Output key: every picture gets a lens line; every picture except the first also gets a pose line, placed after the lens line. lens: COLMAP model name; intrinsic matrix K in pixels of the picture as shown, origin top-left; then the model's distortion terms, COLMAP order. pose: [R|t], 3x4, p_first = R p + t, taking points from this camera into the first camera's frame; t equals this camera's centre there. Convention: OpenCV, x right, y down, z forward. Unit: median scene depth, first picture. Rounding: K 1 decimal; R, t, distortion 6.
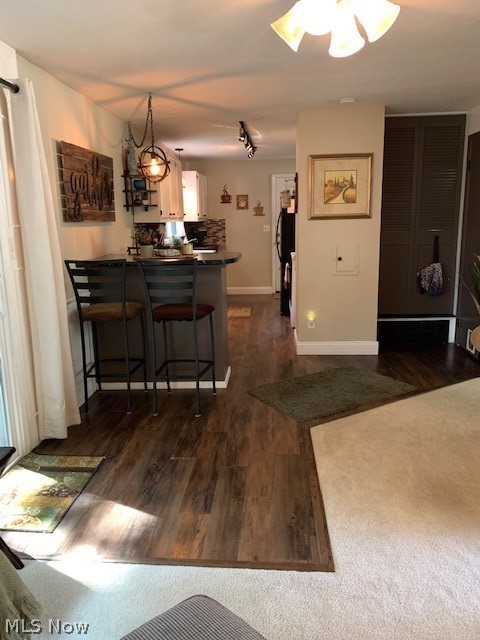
lens RADIAL K [[487.7, 0, 241.5], [0, 487.7, 316.9], [0, 0, 1]] dist [0.020354, -0.019642]
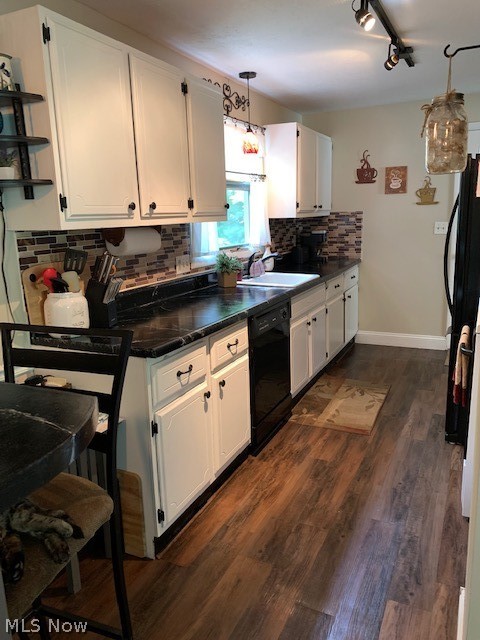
lens RADIAL K [[487.7, 0, 250.1], [0, 487.7, 314.3], [0, 0, 1]] dist [0.020354, -0.019642]
pose [[0.934160, 0.061128, -0.351580, 0.079259], [-0.056274, 0.998126, 0.024018, -0.135918], [0.352389, -0.002652, 0.935850, 0.655167]]
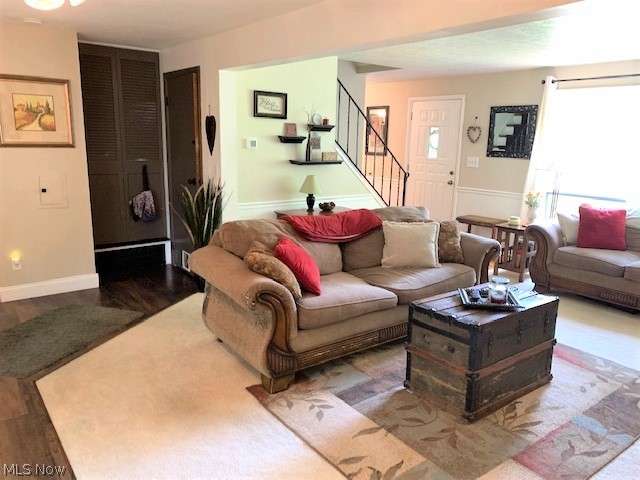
lens RADIAL K [[487.7, 0, 324.3], [0, 487.7, 241.7], [0, 0, 1]] dist [0.020354, -0.019642]
pose [[0.743852, -0.103275, 0.660317, -0.025458], [0.094391, 0.994320, 0.049181, -0.019483], [-0.661645, 0.025745, 0.749375, -0.040719]]
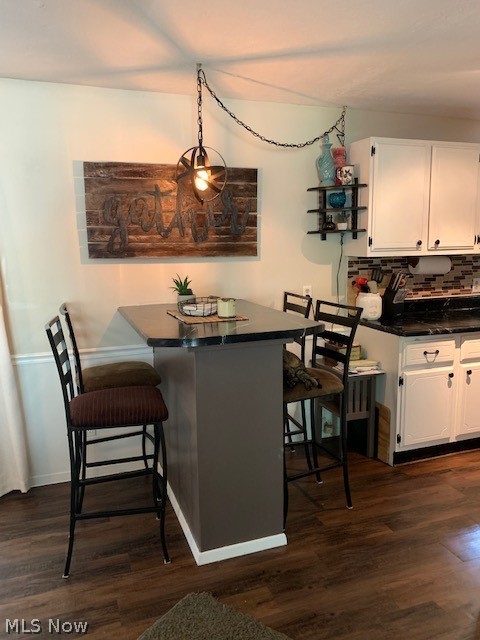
lens RADIAL K [[487.7, 0, 242.1], [0, 487.7, 320.4], [0, 0, 1]] dist [0.020354, -0.019642]
pose [[0.394617, 0.160579, -0.904705, 0.316520], [-0.173972, 0.979859, 0.098034, -0.134447], [0.902225, 0.118708, 0.414605, 0.553836]]
